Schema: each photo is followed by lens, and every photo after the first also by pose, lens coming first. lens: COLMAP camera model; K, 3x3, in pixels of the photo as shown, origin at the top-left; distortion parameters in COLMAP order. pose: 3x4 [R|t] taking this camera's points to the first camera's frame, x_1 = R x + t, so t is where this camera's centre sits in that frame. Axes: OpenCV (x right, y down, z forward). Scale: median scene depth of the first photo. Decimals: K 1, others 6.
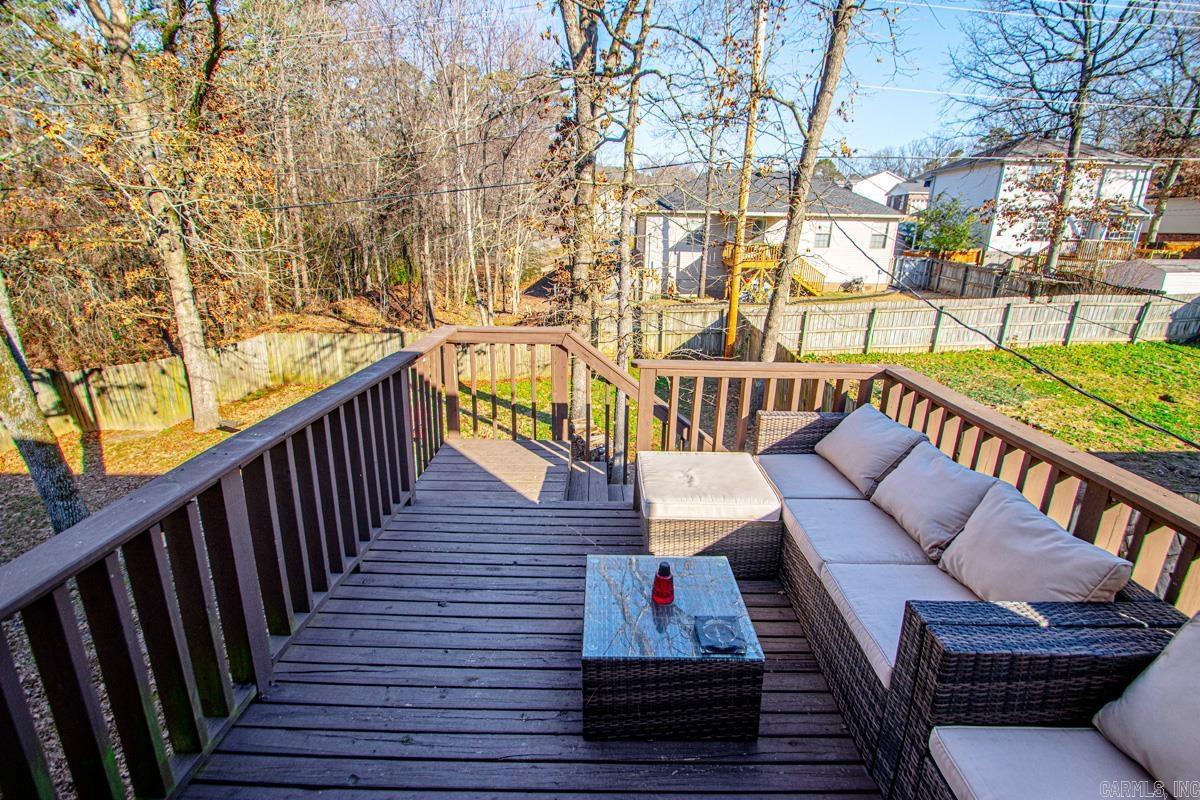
lens RADIAL K [[563.7, 0, 604.6], [0, 563.7, 397.3], [0, 0, 1]] dist [0.033184, -0.017417]
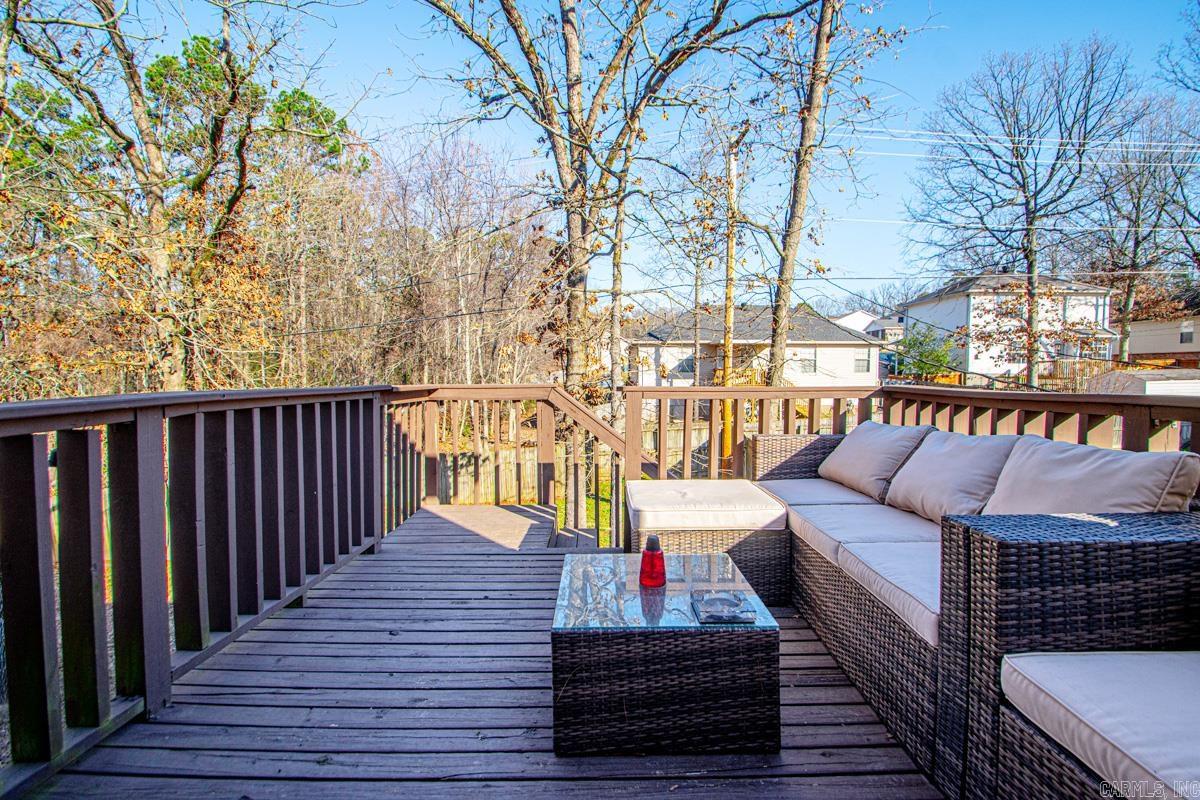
lens RADIAL K [[563.7, 0, 605.2], [0, 563.7, 402.1], [0, 0, 1]] dist [0.033184, -0.017417]
pose [[0.999800, -0.018322, 0.007990, 0.018684], [0.019689, 0.971618, -0.235735, 0.178385], [-0.003444, 0.235845, 0.971785, 0.076217]]
